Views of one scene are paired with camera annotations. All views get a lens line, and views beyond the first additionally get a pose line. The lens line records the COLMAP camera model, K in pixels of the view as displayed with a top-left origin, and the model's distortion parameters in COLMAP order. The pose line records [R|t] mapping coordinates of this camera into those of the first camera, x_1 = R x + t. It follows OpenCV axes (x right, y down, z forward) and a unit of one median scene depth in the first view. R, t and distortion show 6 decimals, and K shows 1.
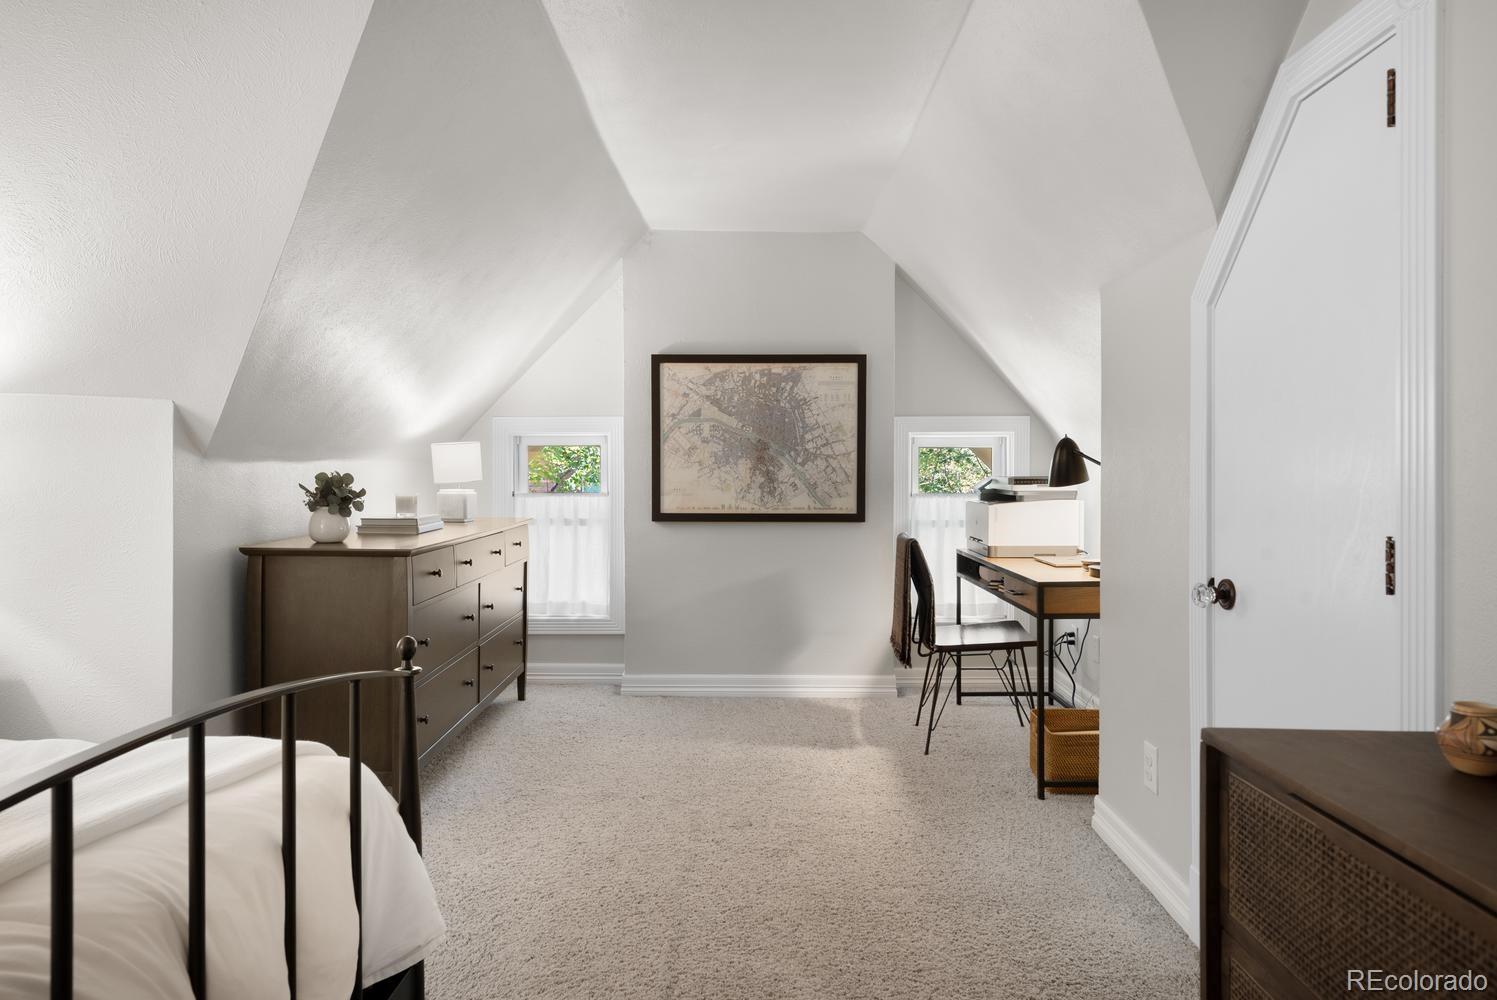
lens RADIAL K [[906.1, 0, 749.0], [0, 906.1, 487.6], [0, 0, 1]] dist [-0.000145, -0.003788]
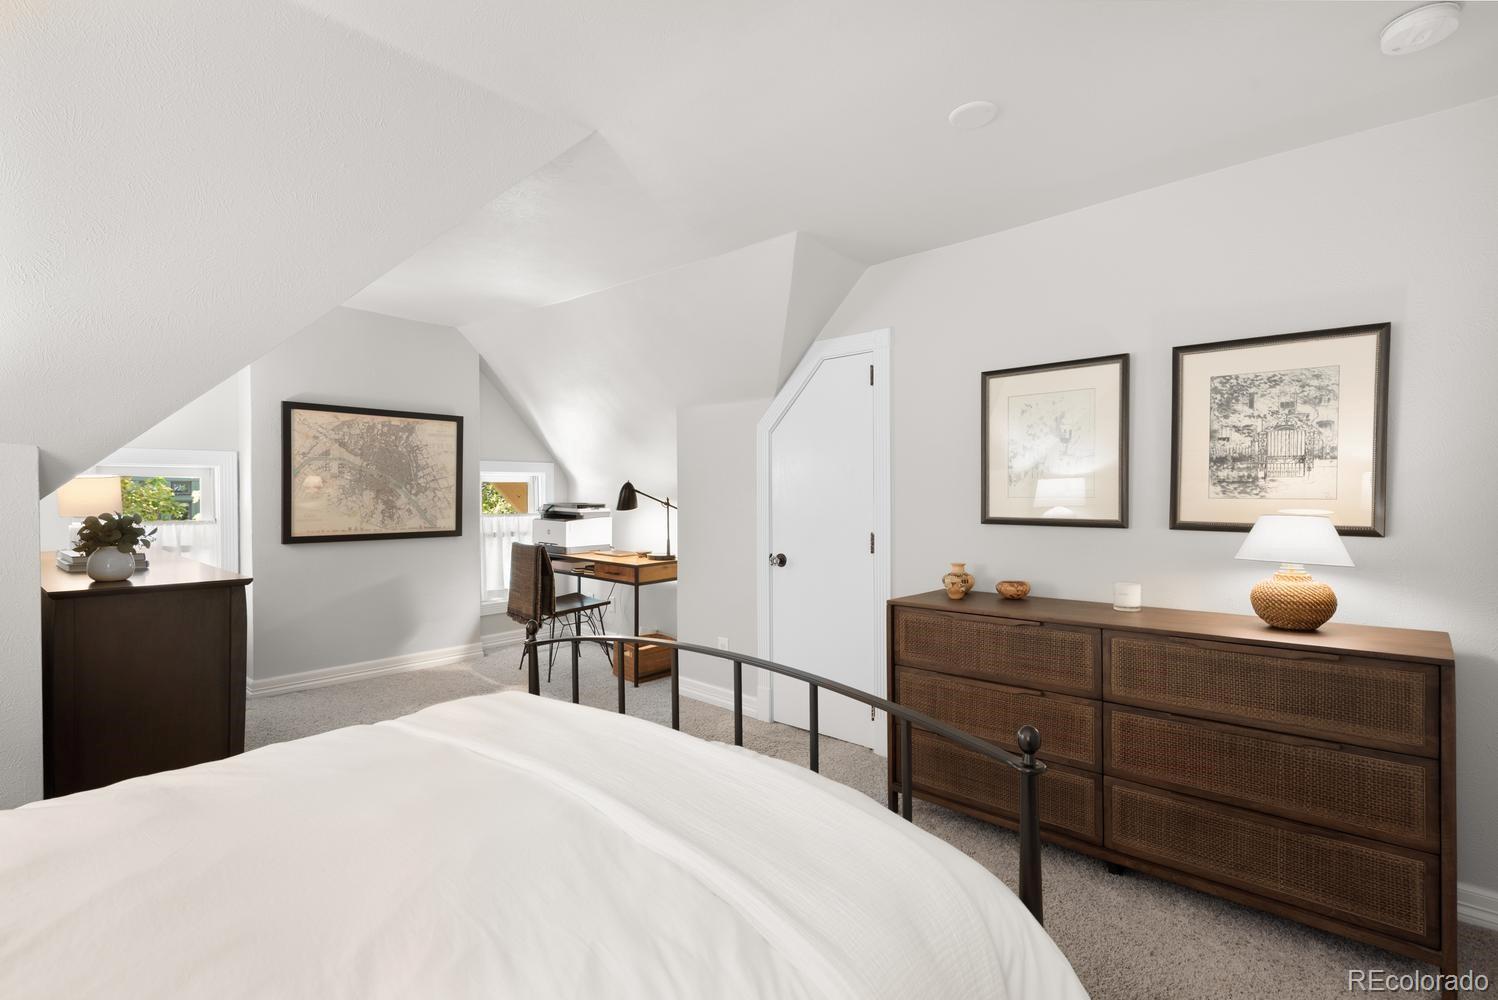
lens RADIAL K [[692.4, 0, 750.9], [0, 692.4, 501.2], [0, 0, 1]] dist [0.002182, -0.000038]
pose [[0.648432, -0.010149, 0.761205, -0.396820], [0.006553, 0.999948, 0.007750, -0.021045], [-0.761244, -0.000037, 0.648465, -0.035366]]
